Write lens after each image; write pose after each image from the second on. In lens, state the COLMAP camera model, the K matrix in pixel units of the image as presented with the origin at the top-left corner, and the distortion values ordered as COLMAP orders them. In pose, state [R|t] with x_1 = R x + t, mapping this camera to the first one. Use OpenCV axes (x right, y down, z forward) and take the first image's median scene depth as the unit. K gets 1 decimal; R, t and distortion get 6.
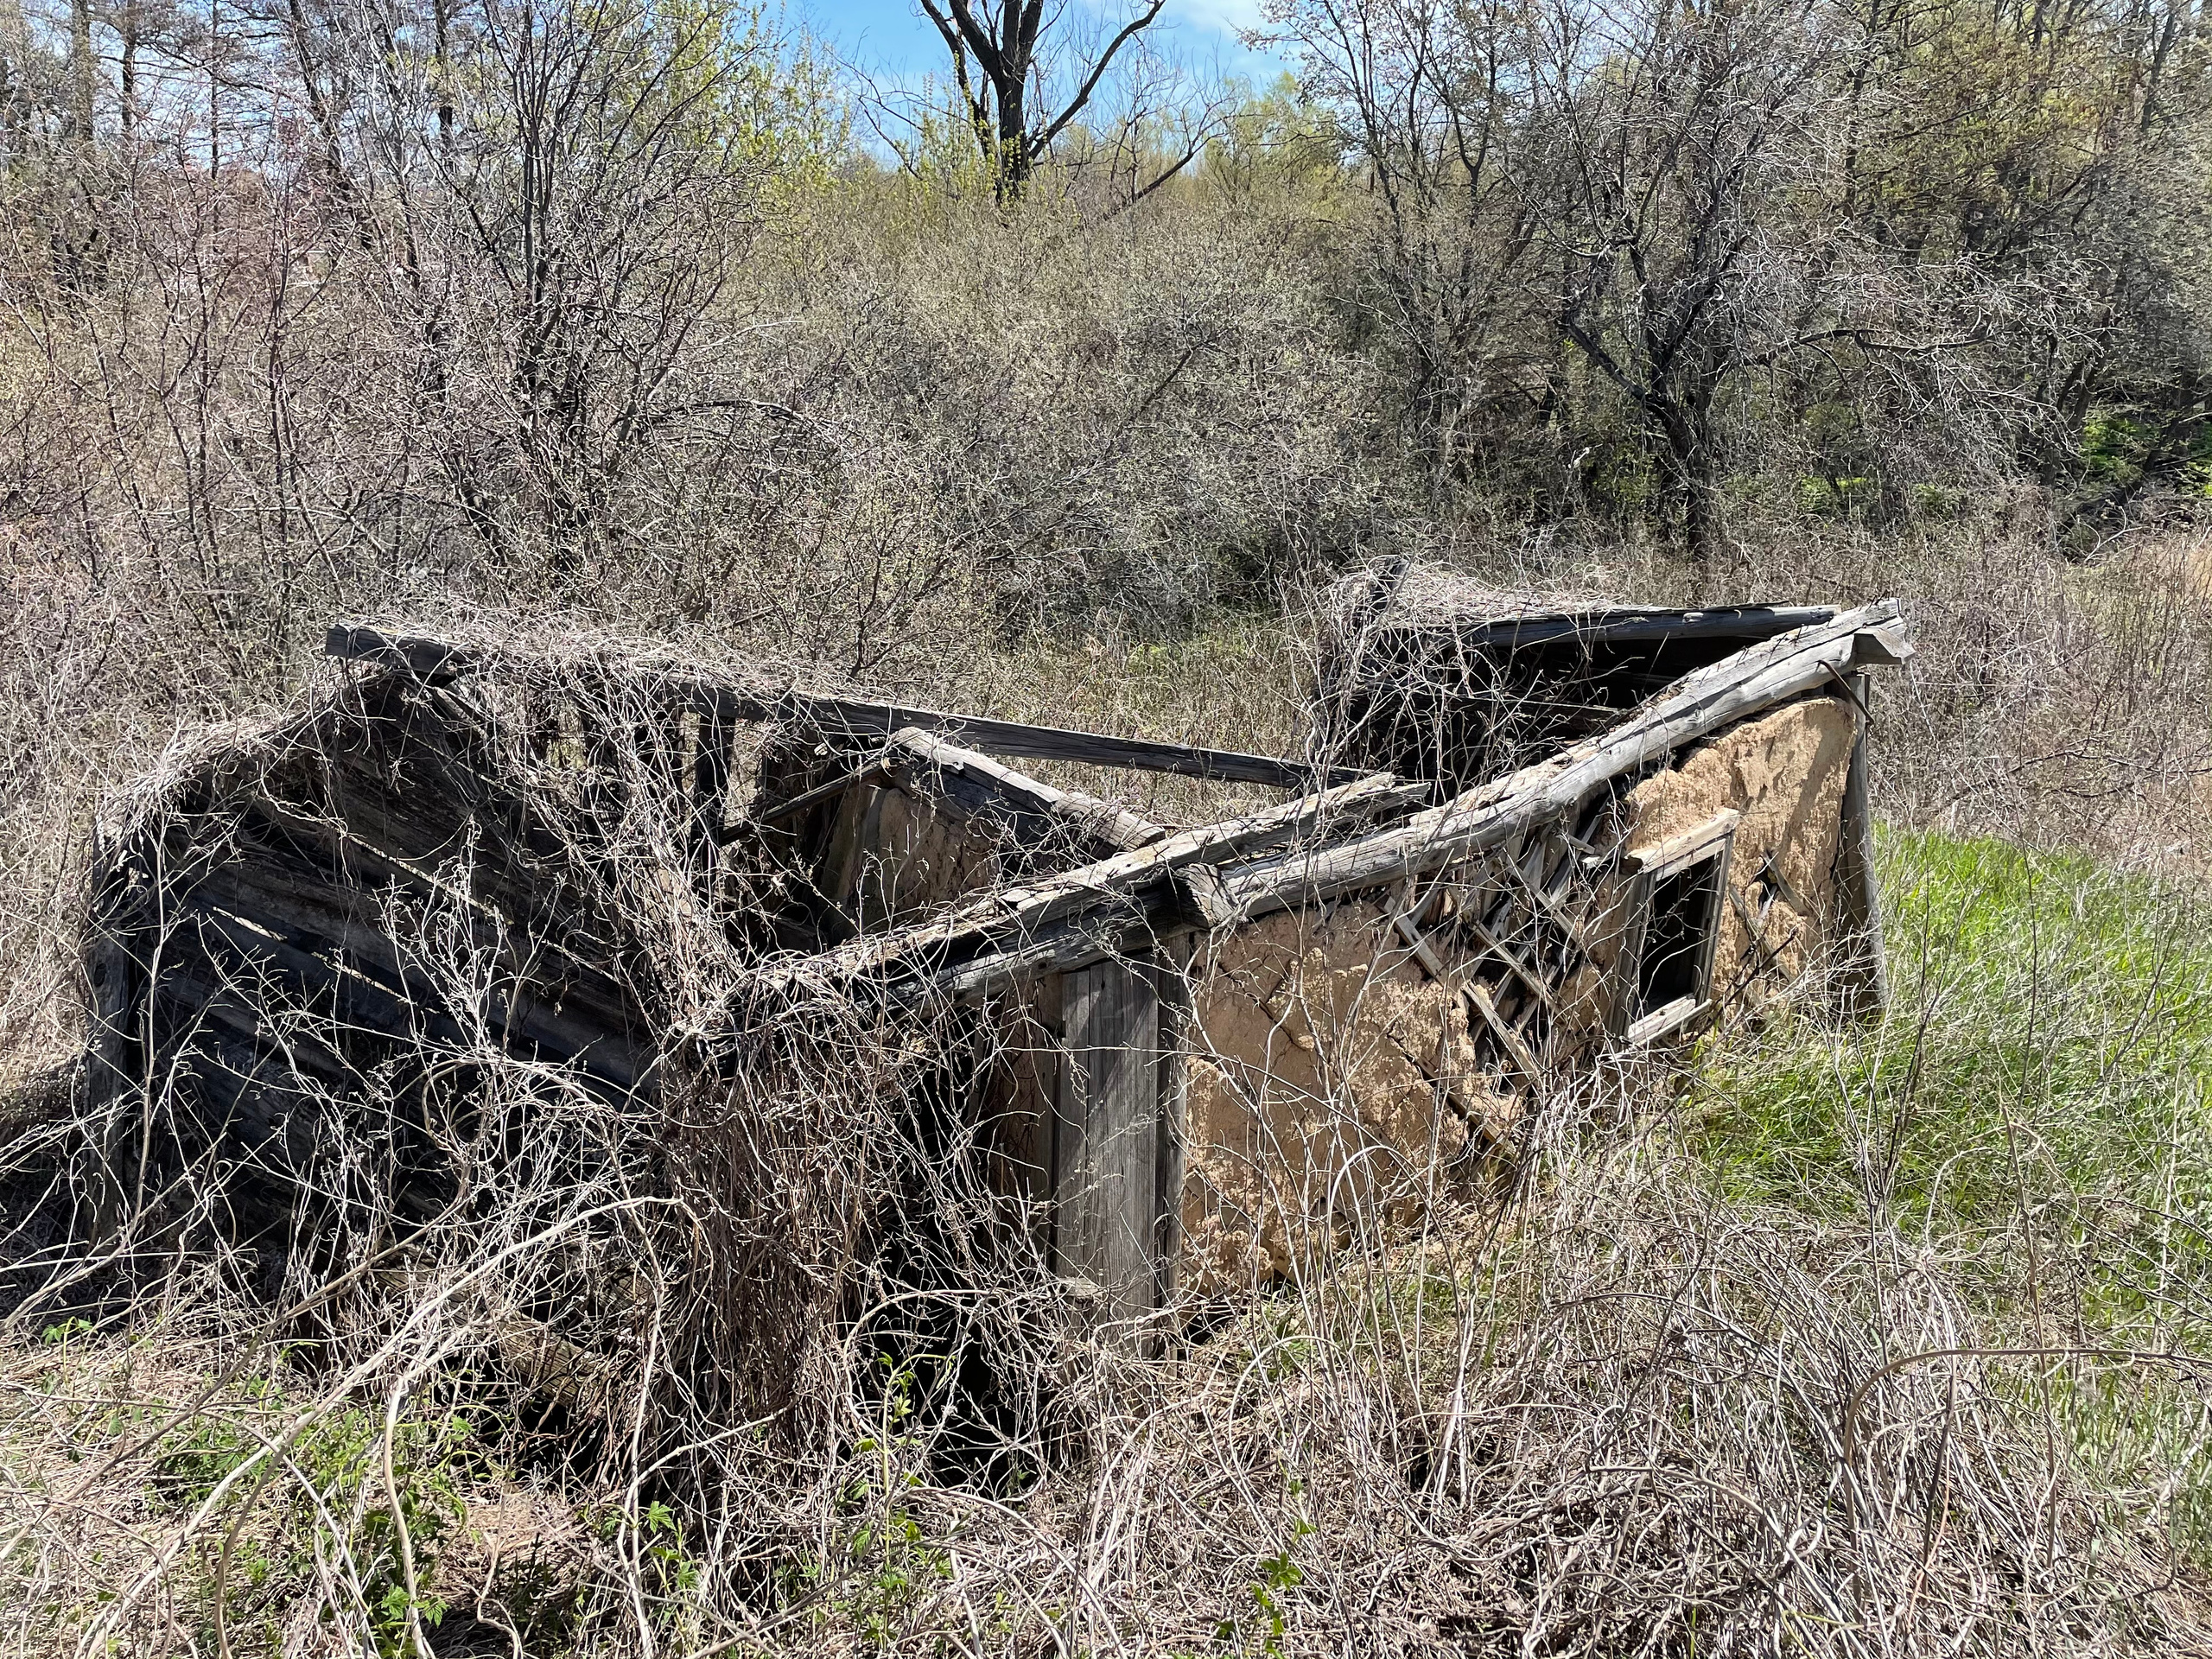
lens RADIAL K [[1551.0, 0, 1100.7], [0, 1551.0, 795.3], [0, 0, 1]] dist [0.074463, -0.090823]
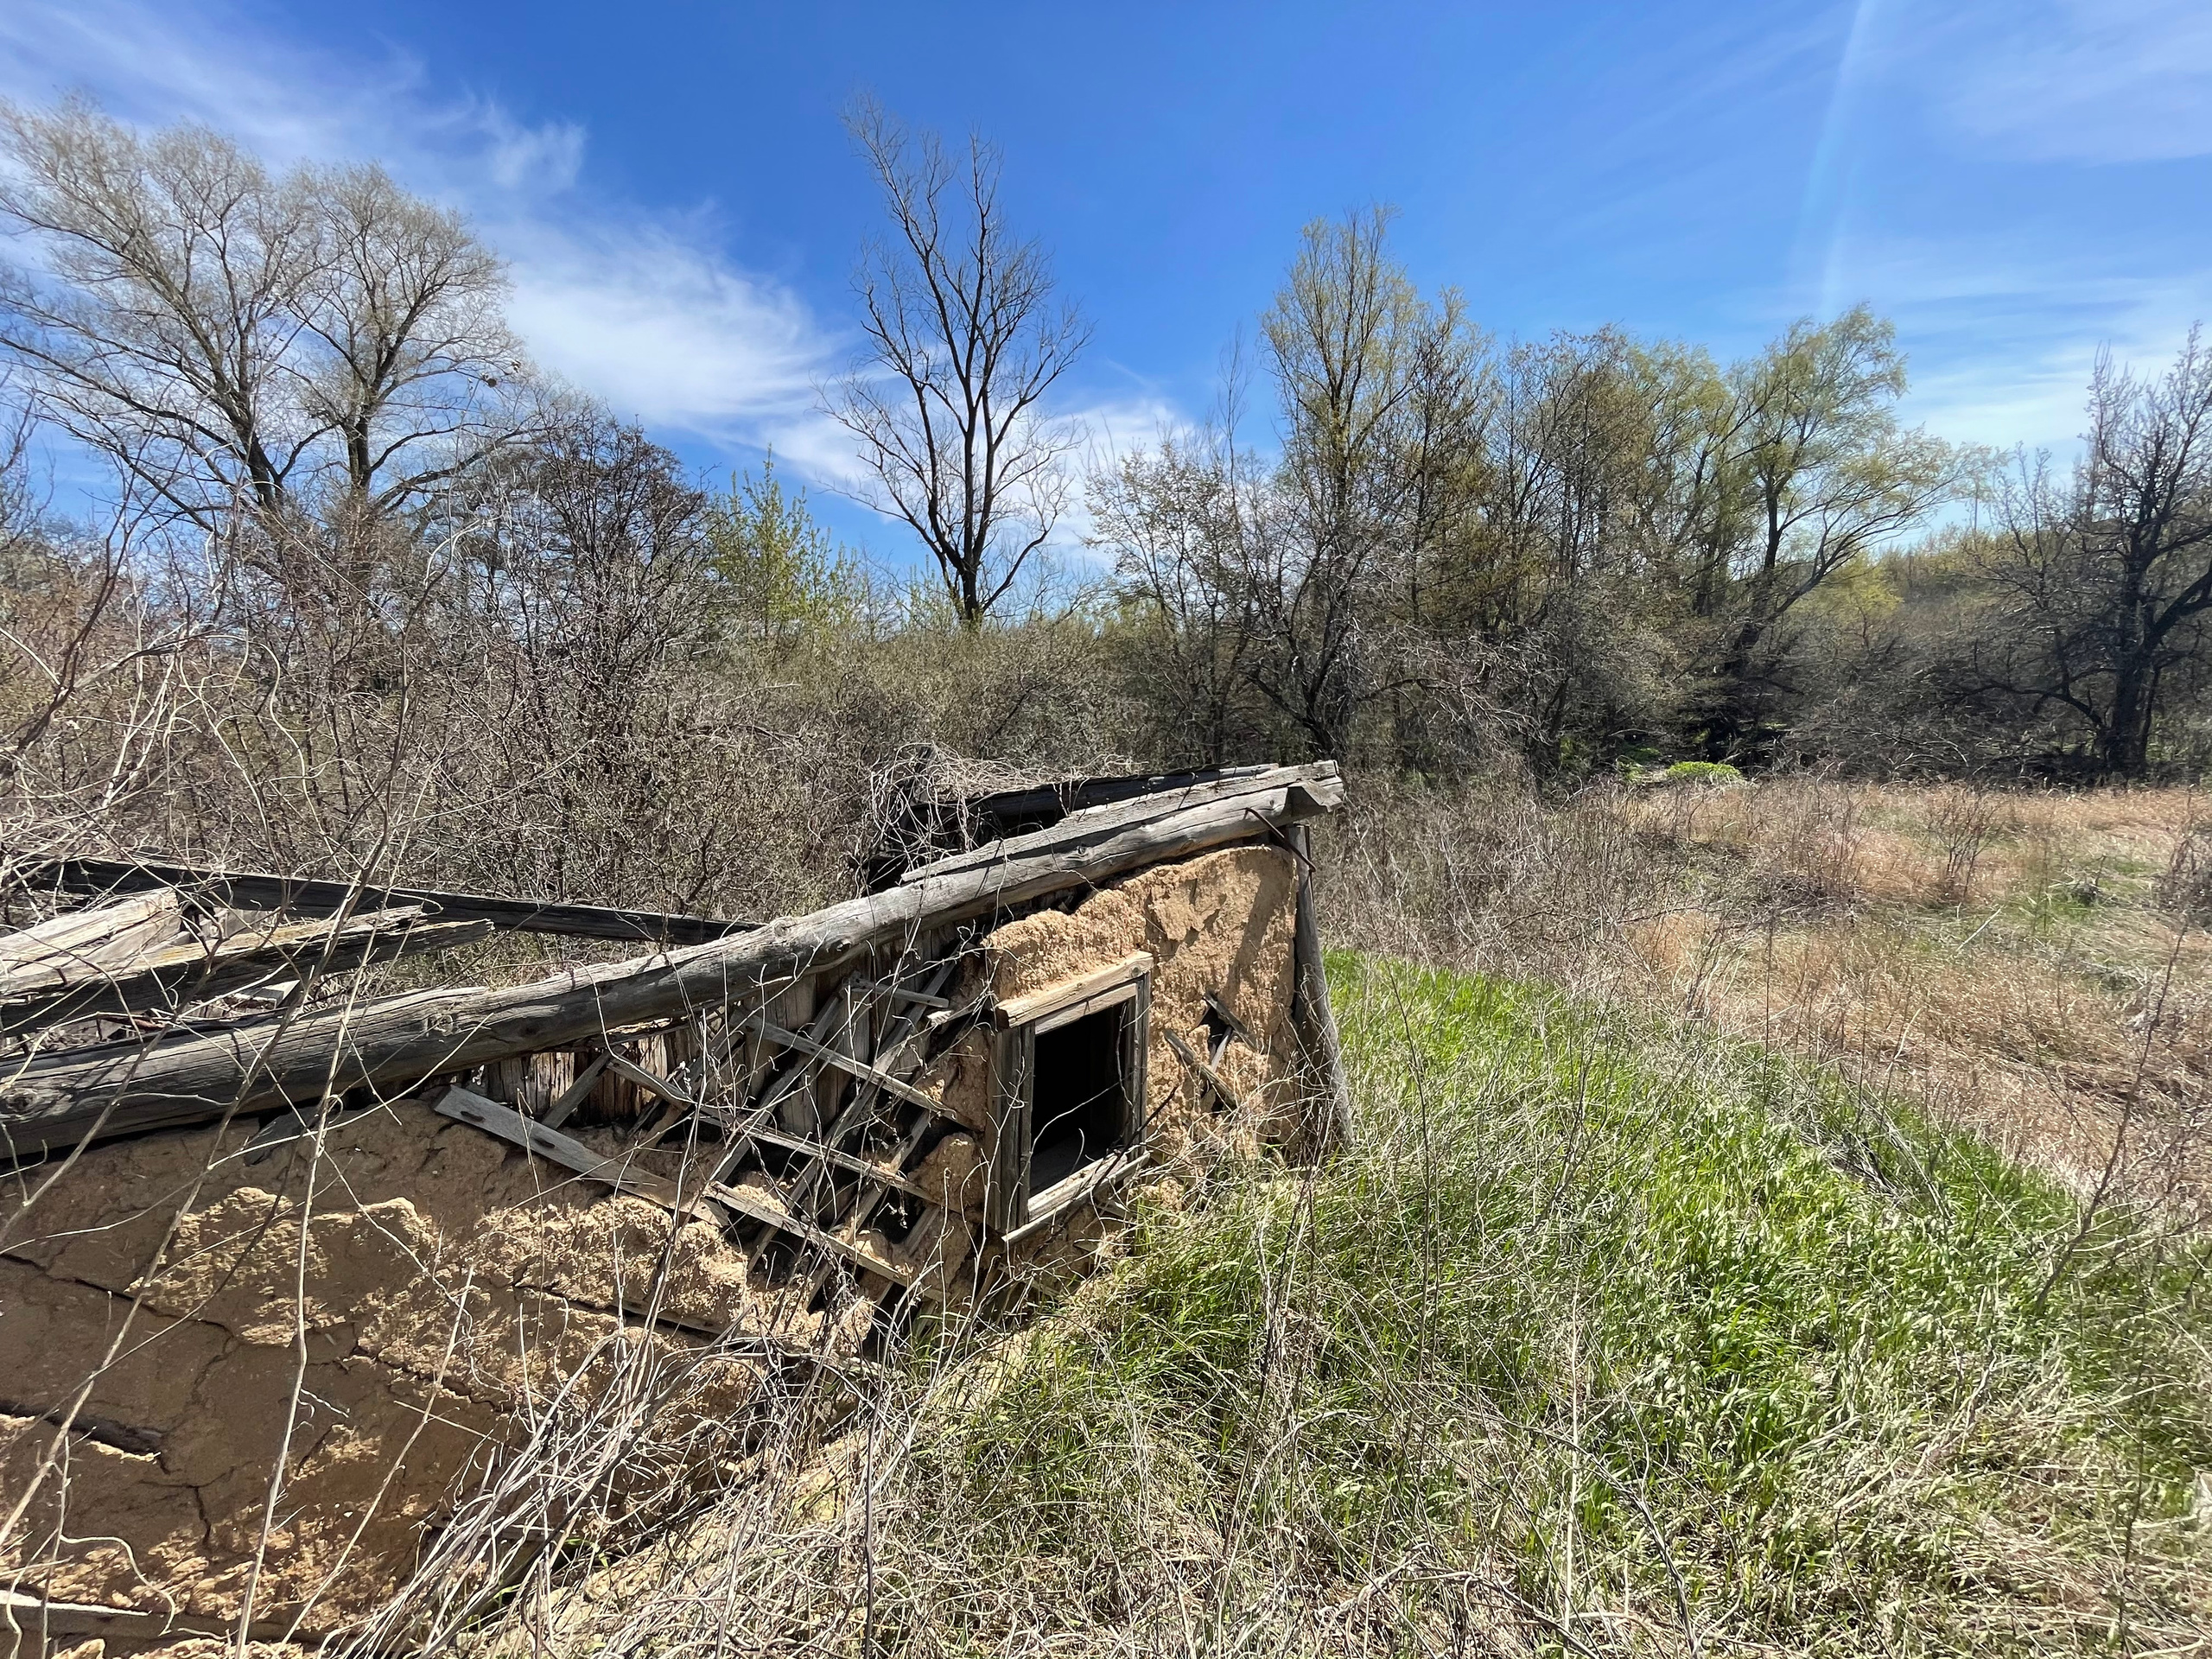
lens RADIAL K [[876.9, 0, 1102.5], [0, 876.9, 819.7], [0, 0, 1]] dist [-0.021233, 0.007862]
pose [[0.998035, -0.029554, 0.055245, 0.332491], [0.038425, 0.985183, -0.167146, 0.016708], [-0.049486, 0.168941, 0.984383, 0.431395]]
